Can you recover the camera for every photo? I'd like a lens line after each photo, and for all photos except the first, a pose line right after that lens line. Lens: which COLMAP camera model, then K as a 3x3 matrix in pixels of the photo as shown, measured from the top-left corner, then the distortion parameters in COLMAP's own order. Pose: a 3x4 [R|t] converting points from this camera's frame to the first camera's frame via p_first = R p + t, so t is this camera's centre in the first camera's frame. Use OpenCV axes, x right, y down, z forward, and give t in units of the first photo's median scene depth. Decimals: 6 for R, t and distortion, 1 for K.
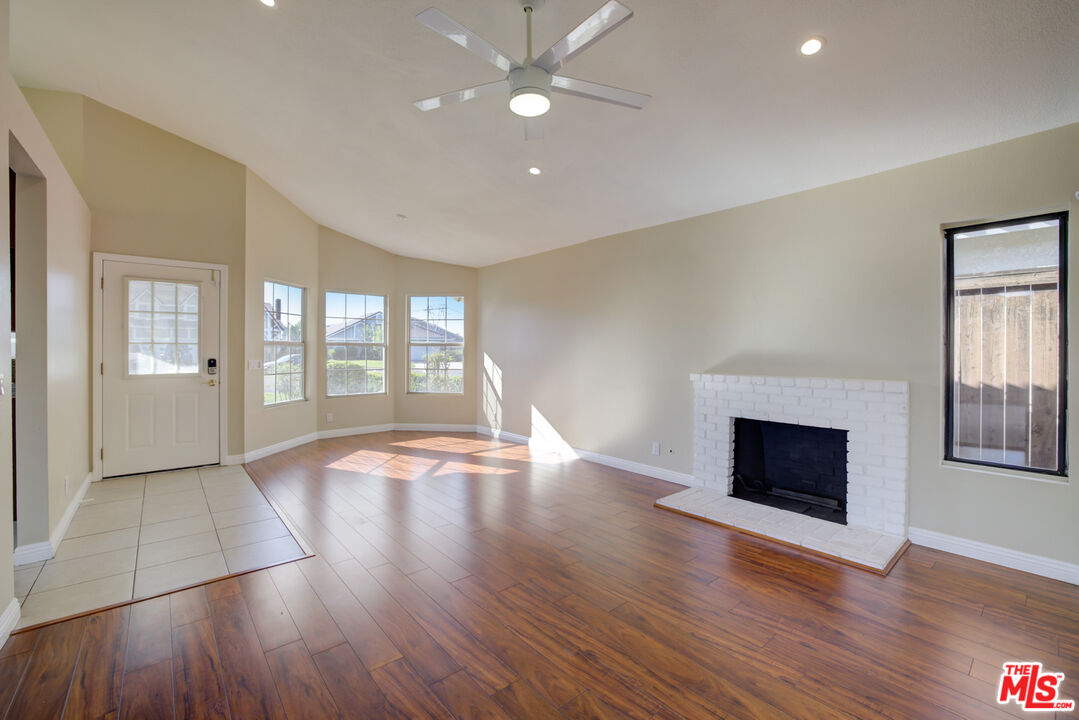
lens RADIAL K [[459.8, 0, 532.7], [0, 459.8, 355.4], [0, 0, 1]] dist [-0.028414, 0.005445]
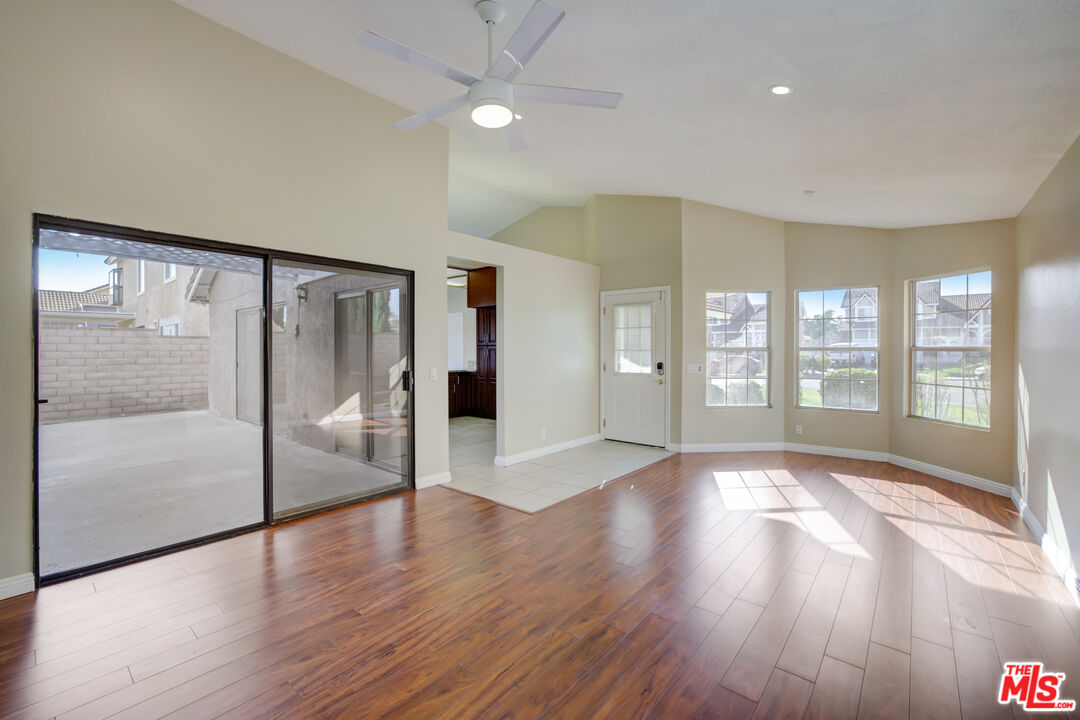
lens RADIAL K [[460.2, 0, 540.8], [0, 460.2, 351.3], [0, 0, 1]] dist [-0.028414, 0.005445]
pose [[0.165910, 0.001217, -0.986140, 0.530438], [-0.008965, 0.999960, -0.000274, -0.021425], [0.986100, 0.008886, 0.165914, 0.504388]]
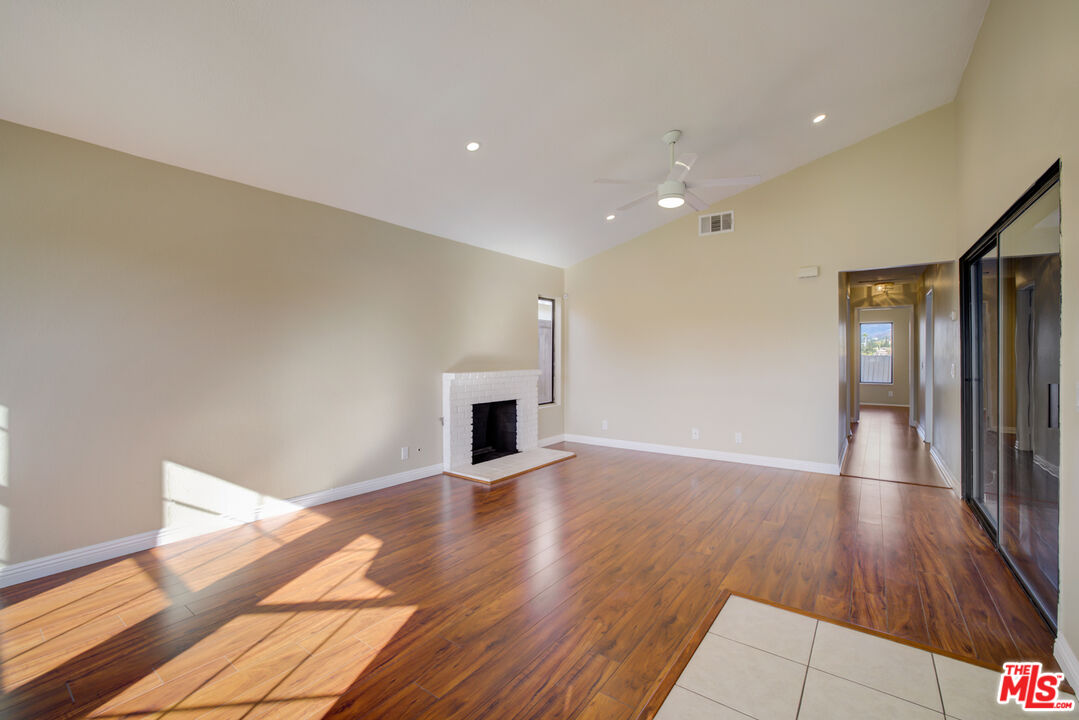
lens RADIAL K [[459.8, 0, 537.2], [0, 459.8, 358.4], [0, 0, 1]] dist [-0.028414, 0.005445]
pose [[-0.219069, -0.009741, 0.975661, -0.788264], [0.010144, 0.999873, 0.012261, -0.010303], [-0.975657, 0.012584, -0.218942, 0.974607]]
